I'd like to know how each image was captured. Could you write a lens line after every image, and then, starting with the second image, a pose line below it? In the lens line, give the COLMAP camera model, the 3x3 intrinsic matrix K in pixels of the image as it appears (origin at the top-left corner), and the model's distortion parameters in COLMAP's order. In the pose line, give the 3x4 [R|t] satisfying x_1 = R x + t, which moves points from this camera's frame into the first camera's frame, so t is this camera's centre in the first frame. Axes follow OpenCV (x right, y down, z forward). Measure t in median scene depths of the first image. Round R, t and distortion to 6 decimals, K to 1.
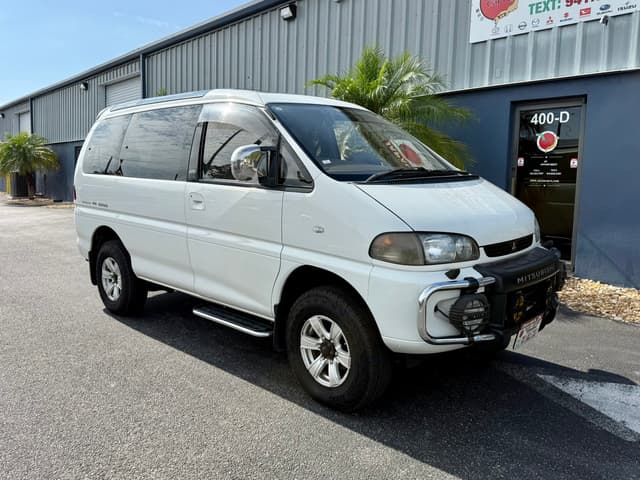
lens RADIAL K [[503.0, 0, 319.3], [0, 503.0, 235.4], [0, 0, 1]] dist [0.051969, -0.085264]
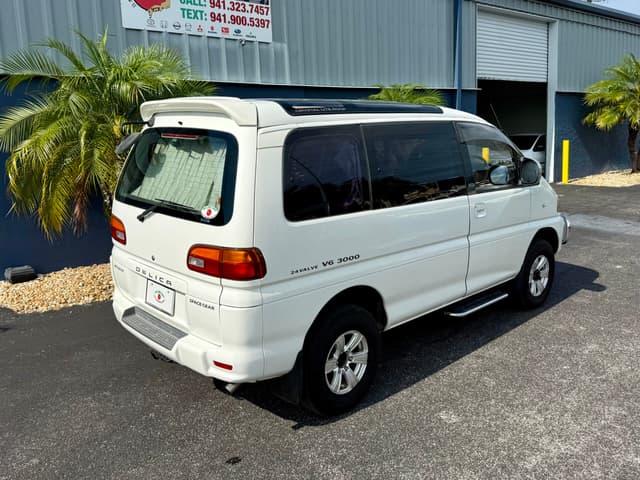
lens RADIAL K [[536.8, 0, 309.1], [0, 536.8, 214.0], [0, 0, 1]] dist [0.034584, -0.052498]
pose [[0.053606, -0.169444, 0.984081, -0.816078], [0.150001, 0.975682, 0.159826, -0.174387], [-0.987231, 0.139046, 0.077719, 0.727609]]
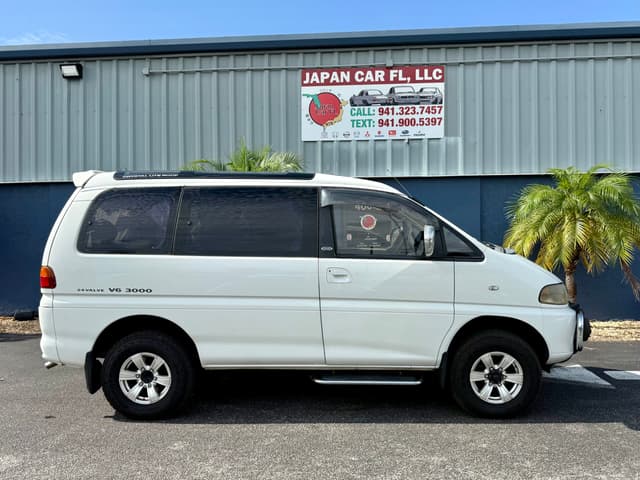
lens RADIAL K [[503.0, 0, 329.1], [0, 503.0, 265.4], [0, 0, 1]] dist [0.051969, -0.085264]
pose [[0.726746, -0.038441, 0.685830, -0.563814], [0.097476, 0.994100, -0.047571, -0.022248], [-0.679955, 0.101424, 0.726205, 0.127830]]
